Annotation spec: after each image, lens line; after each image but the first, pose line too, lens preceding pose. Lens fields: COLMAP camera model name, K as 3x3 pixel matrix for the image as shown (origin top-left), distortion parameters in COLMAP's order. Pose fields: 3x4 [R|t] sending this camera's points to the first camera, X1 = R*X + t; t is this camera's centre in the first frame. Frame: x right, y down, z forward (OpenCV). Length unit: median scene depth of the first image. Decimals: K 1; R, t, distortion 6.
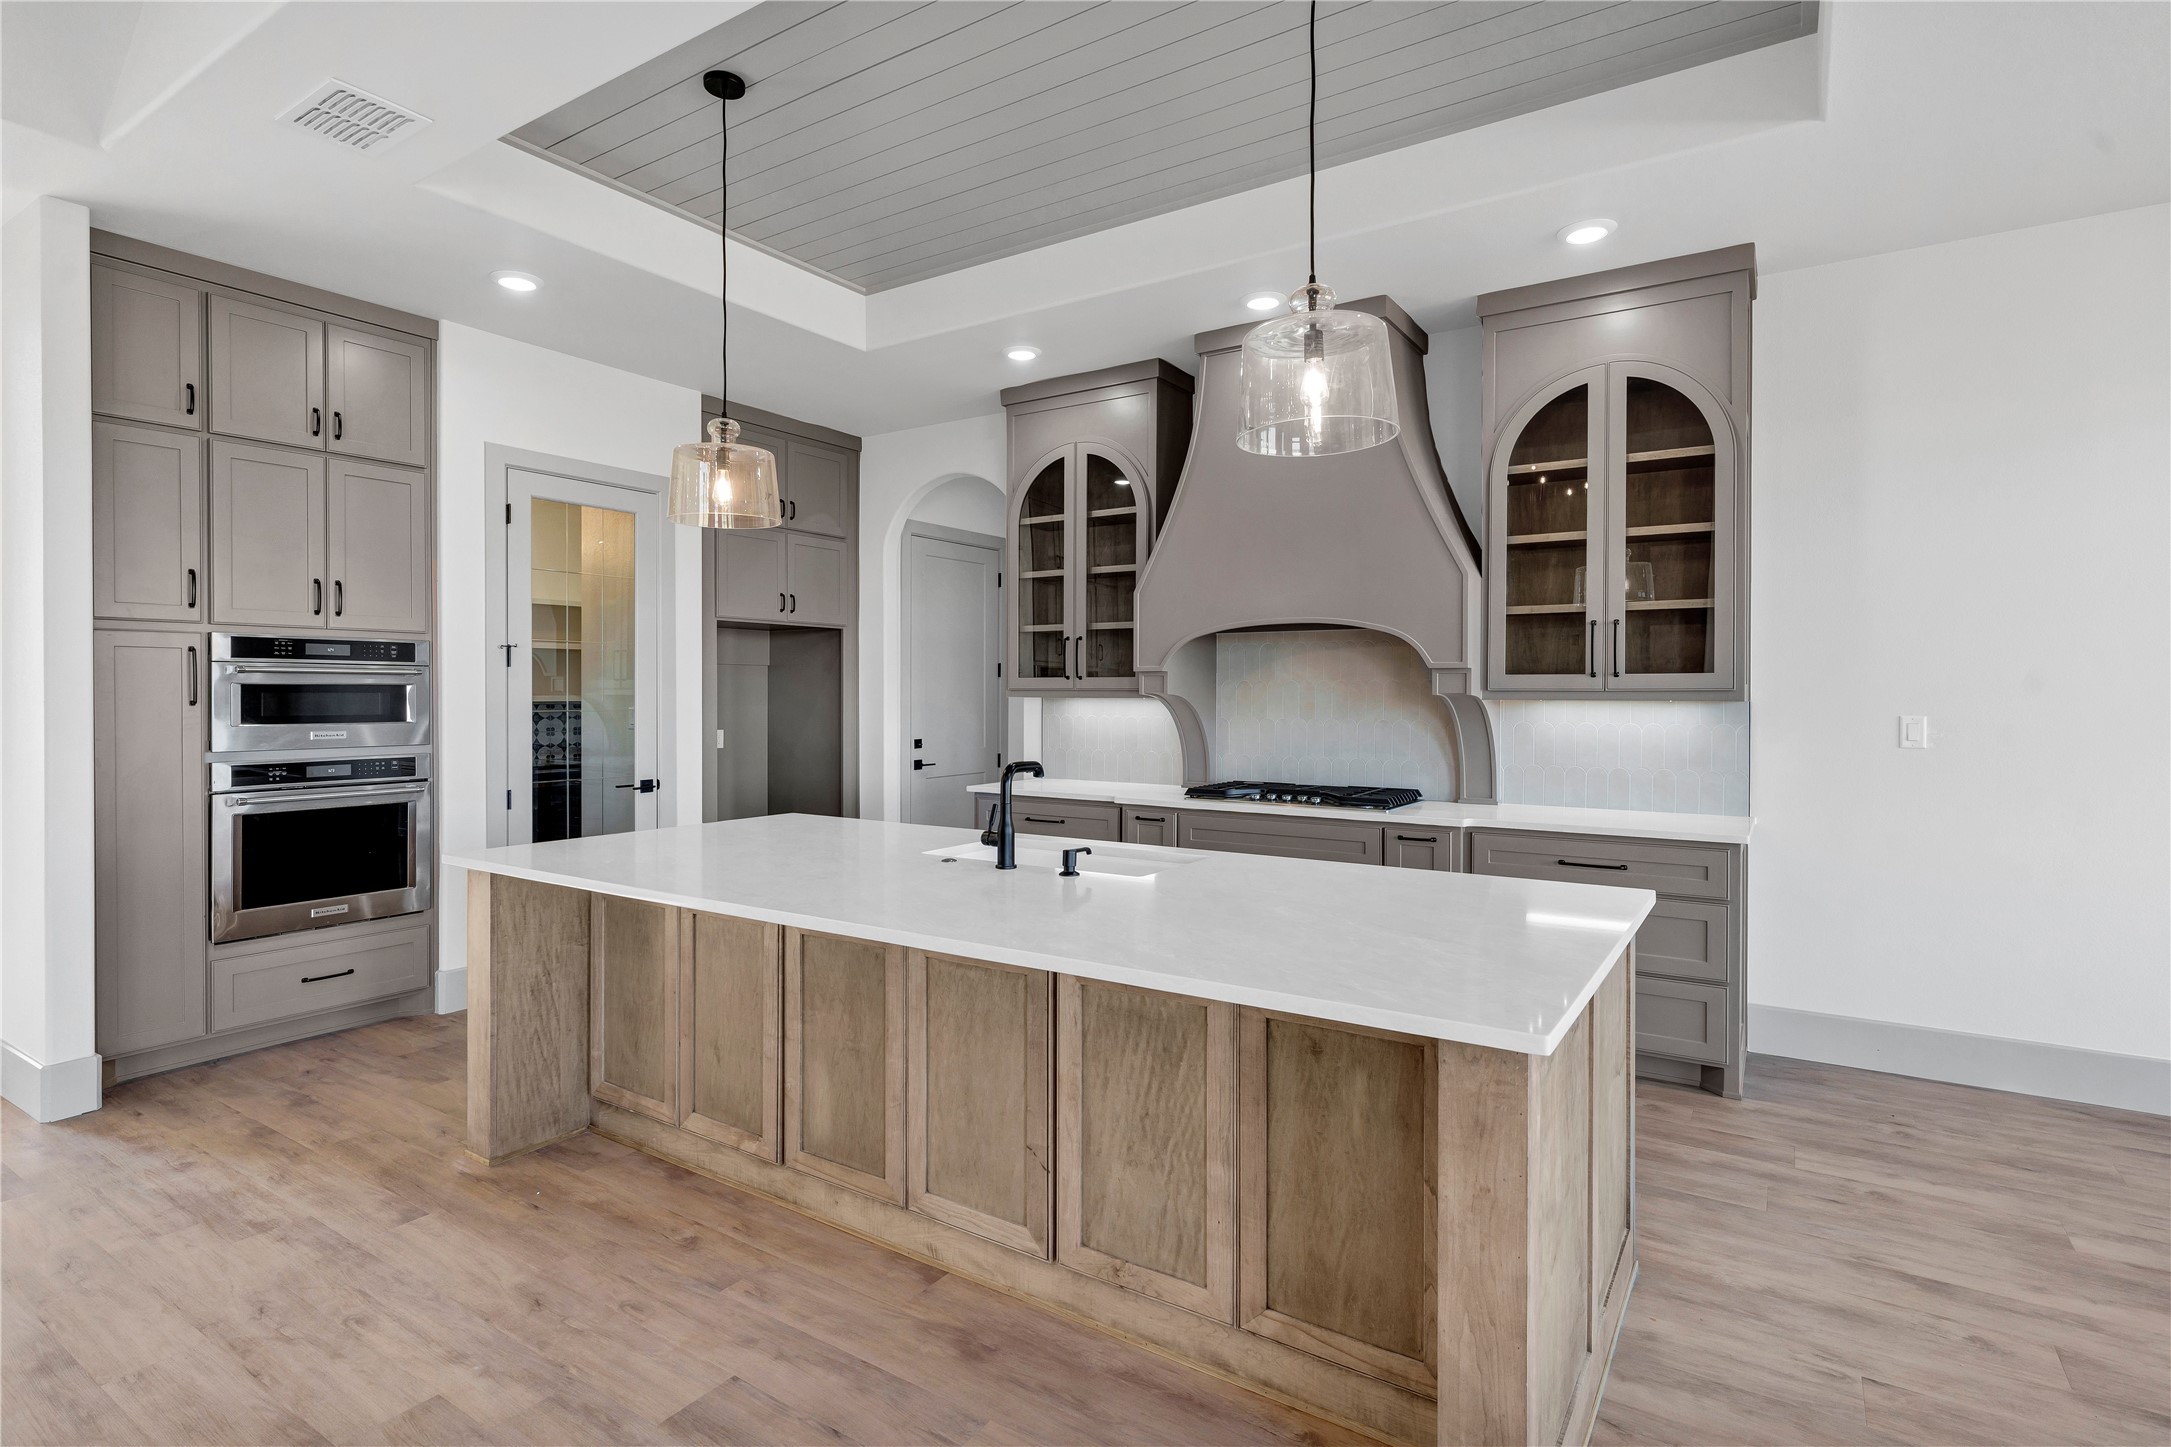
lens RADIAL K [[1045.7, 0, 1077.1], [0, 1045.7, 704.0], [0, 0, 1]] dist [-0.000715, 0.000194]
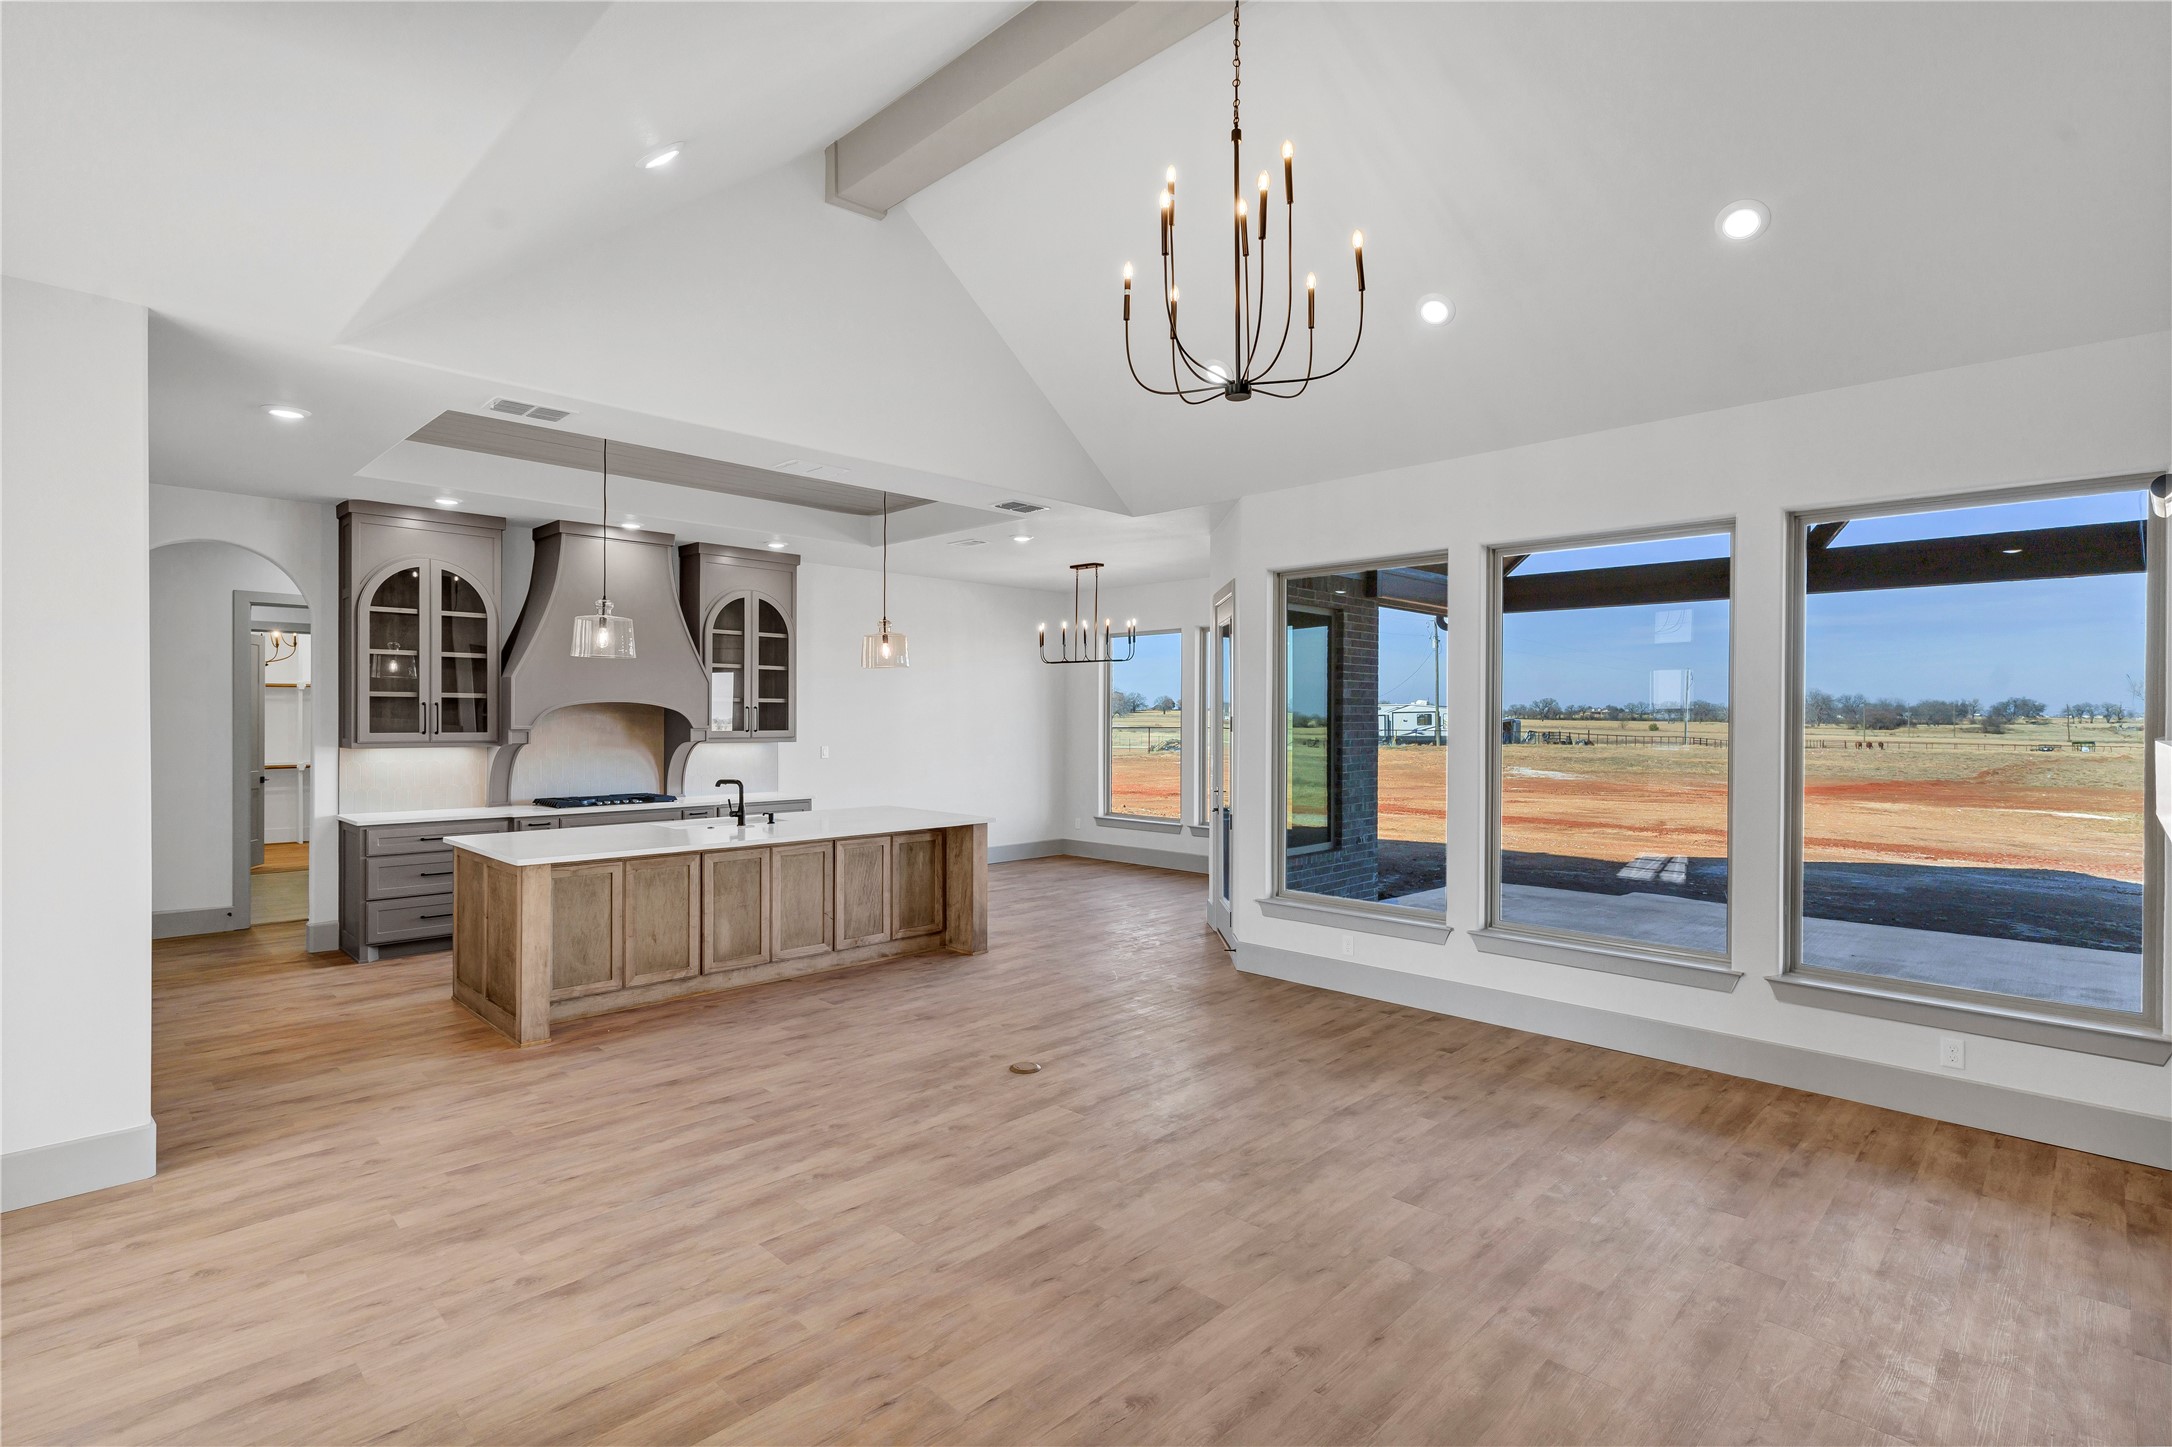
lens RADIAL K [[1013.6, 0, 1145.5], [0, 1013.6, 720.2], [0, 0, 1]] dist [0.000088, 0.000274]
pose [[0.137347, -0.002578, 0.990520, -1.563949], [0.005027, 0.999986, 0.001906, -0.052573], [-0.990510, 0.004718, 0.137358, -0.125735]]
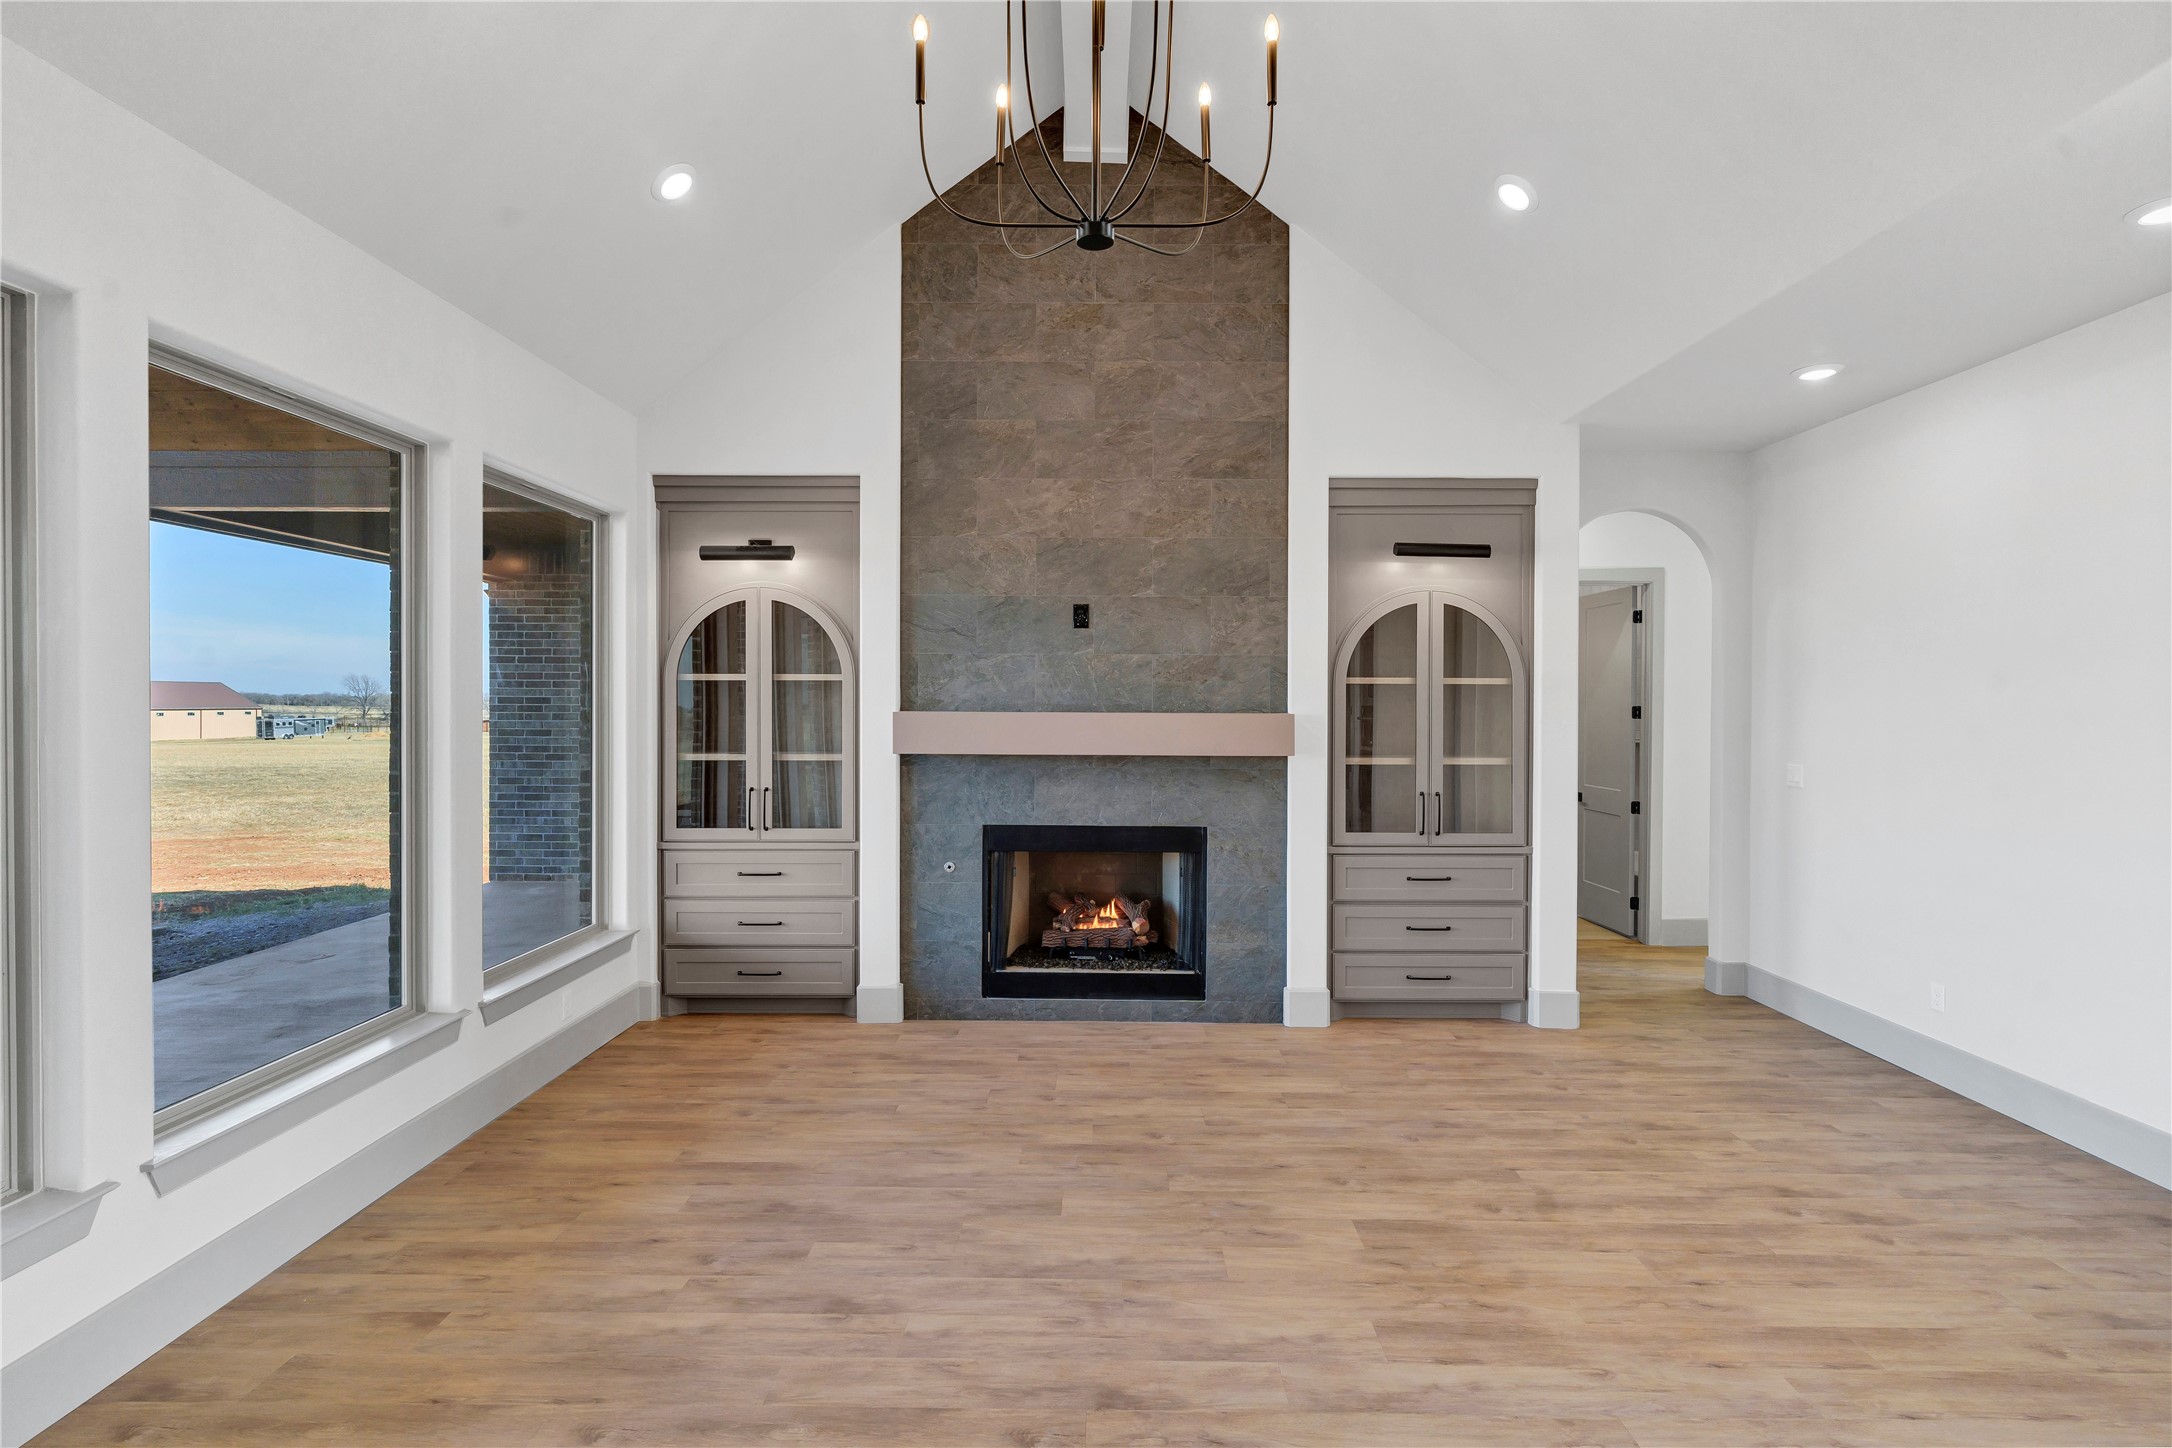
lens RADIAL K [[1048.9, 0, 1048.6], [0, 1048.9, 710.2], [0, 0, 1]] dist [0.002385, 0.000110]
pose [[-0.854150, 0.000647, -0.520026, -0.236818], [-0.009601, 0.999809, 0.017013, -0.058005], [0.519938, 0.019525, -0.853981, 0.486708]]
